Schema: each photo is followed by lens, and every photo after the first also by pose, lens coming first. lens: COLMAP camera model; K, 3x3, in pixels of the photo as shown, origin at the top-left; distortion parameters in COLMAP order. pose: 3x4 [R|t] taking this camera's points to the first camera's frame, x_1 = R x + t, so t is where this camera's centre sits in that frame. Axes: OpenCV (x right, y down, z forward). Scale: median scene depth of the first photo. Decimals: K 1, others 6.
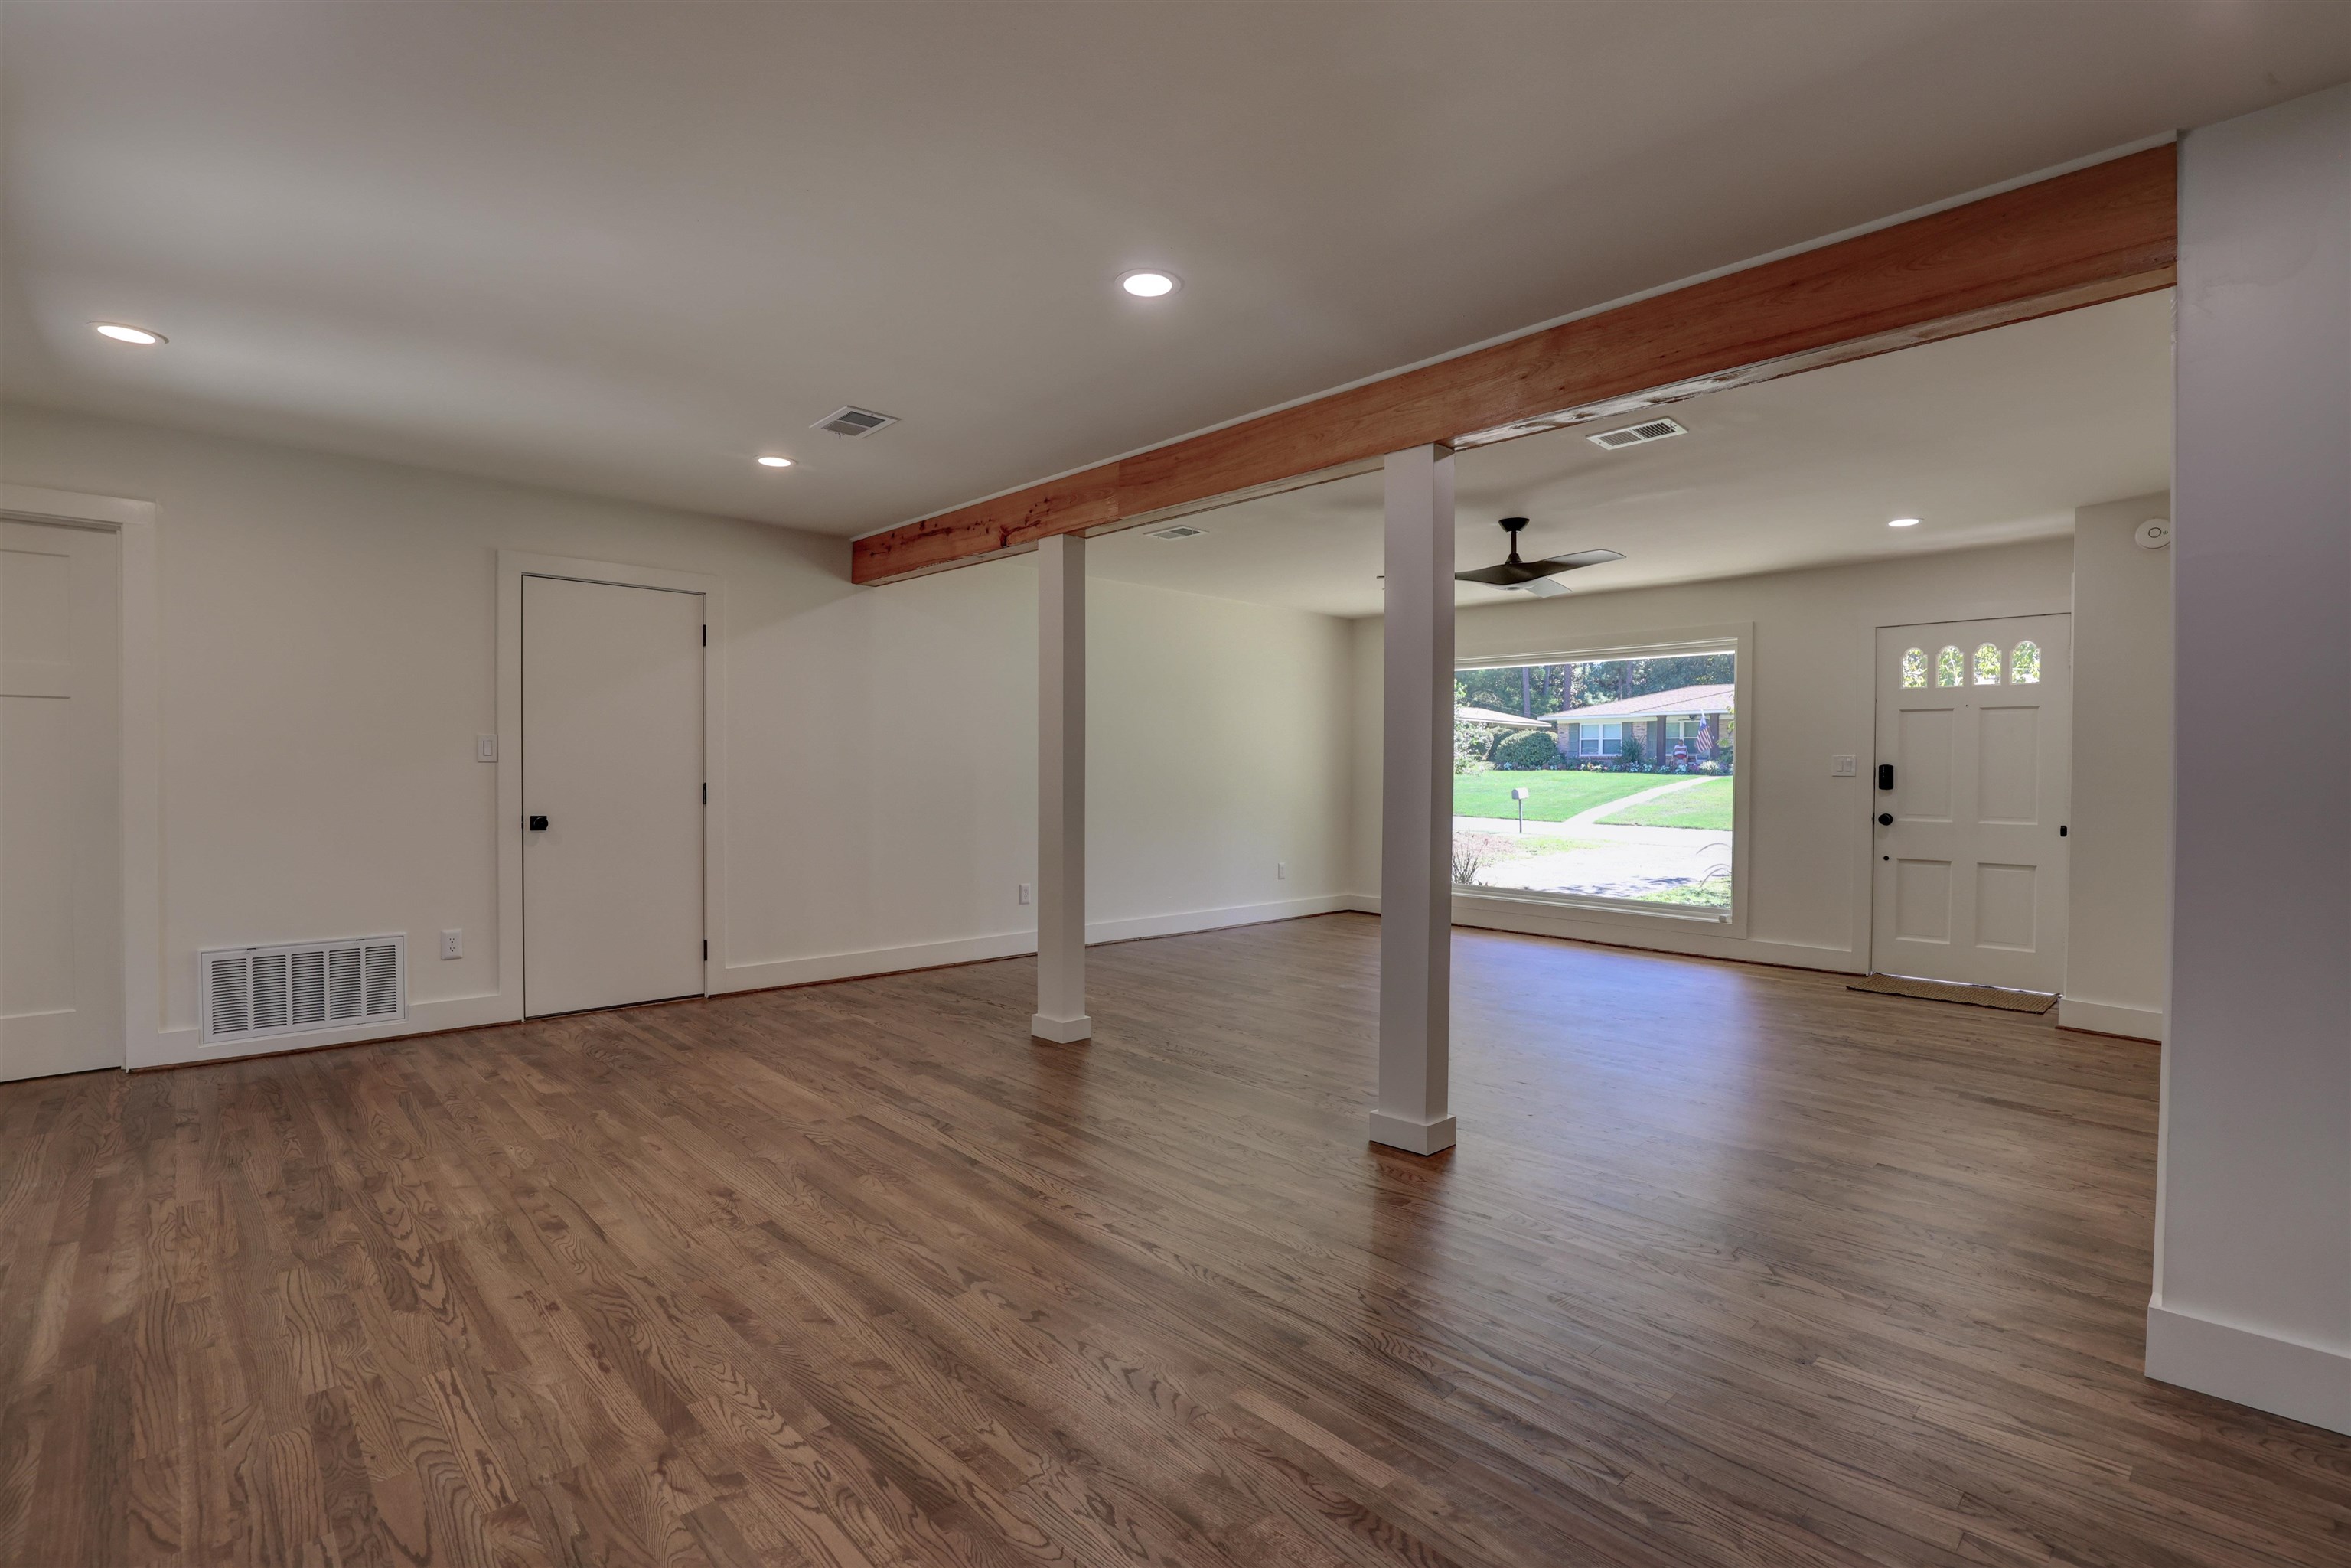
lens RADIAL K [[1075.3, 0, 1173.9], [0, 1075.3, 778.6], [0, 0, 1]] dist [-0.017108, -0.000515]
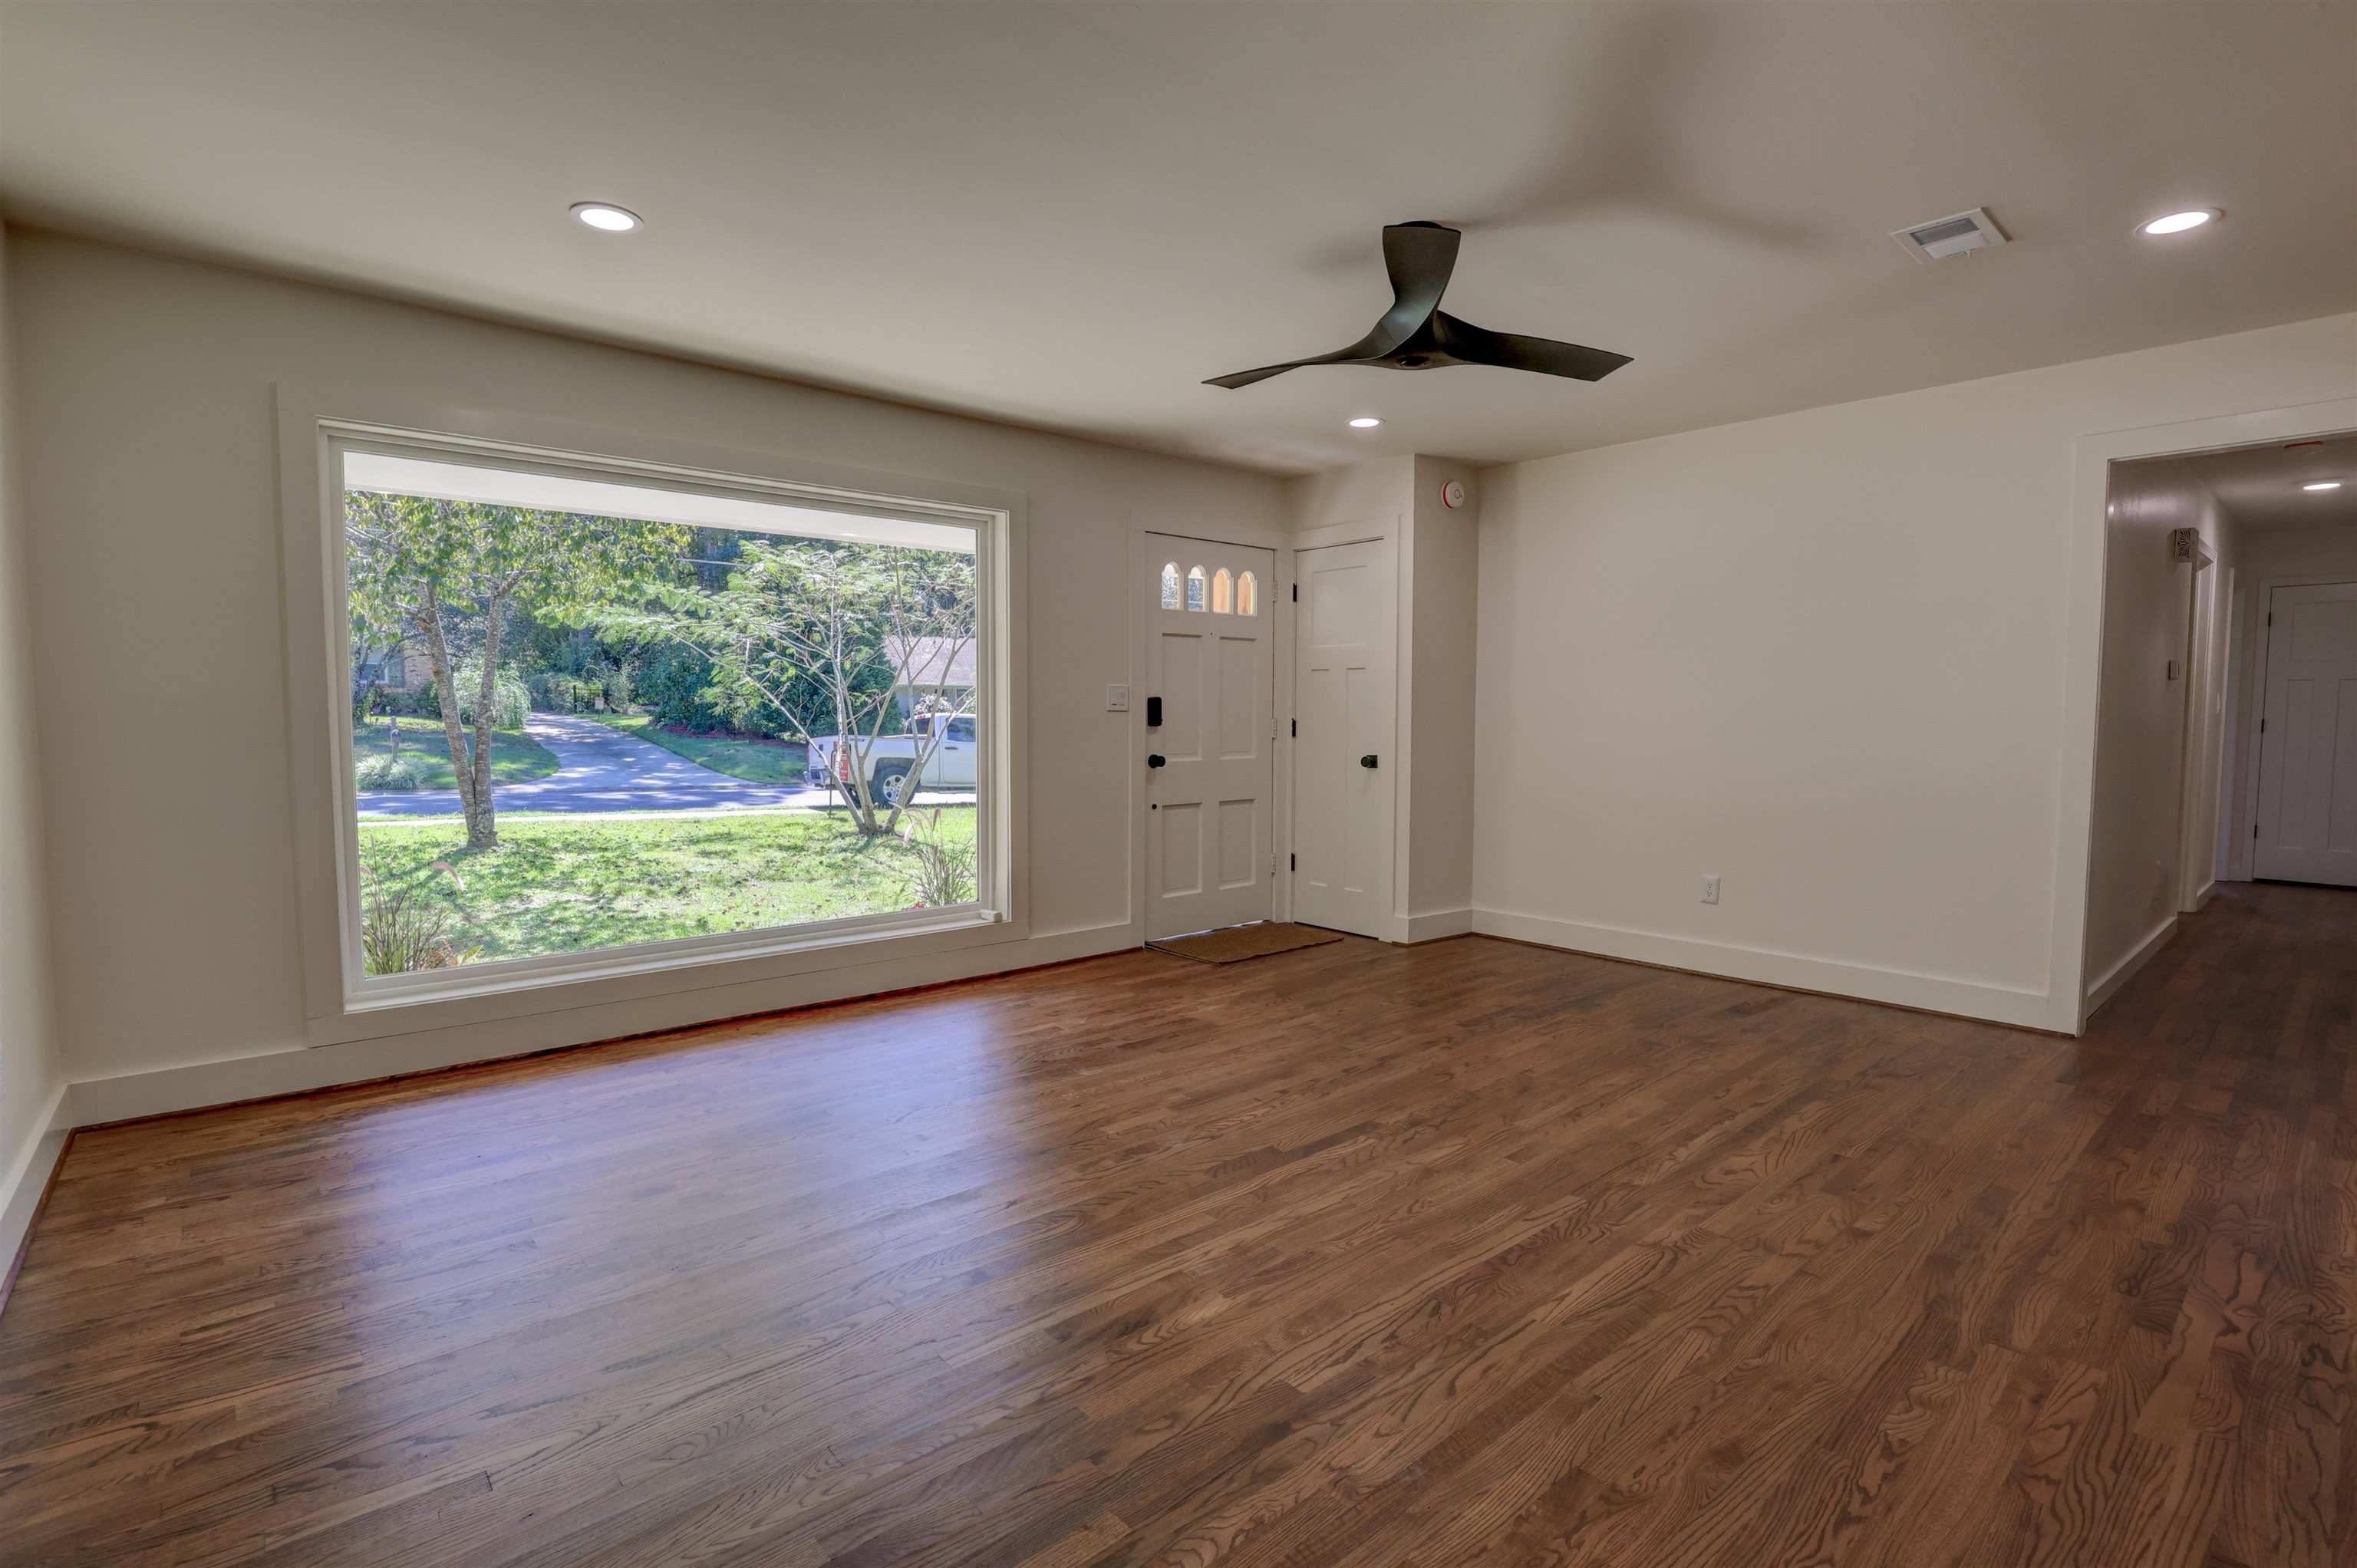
lens RADIAL K [[1078.0, 0, 1175.9], [0, 1078.0, 785.5], [0, 0, 1]] dist [-0.017108, -0.000515]
pose [[0.058148, -0.070978, 0.995782, -0.194009], [0.019085, 0.997366, 0.069976, -0.002115], [-0.998126, 0.014935, 0.059349, 0.941302]]
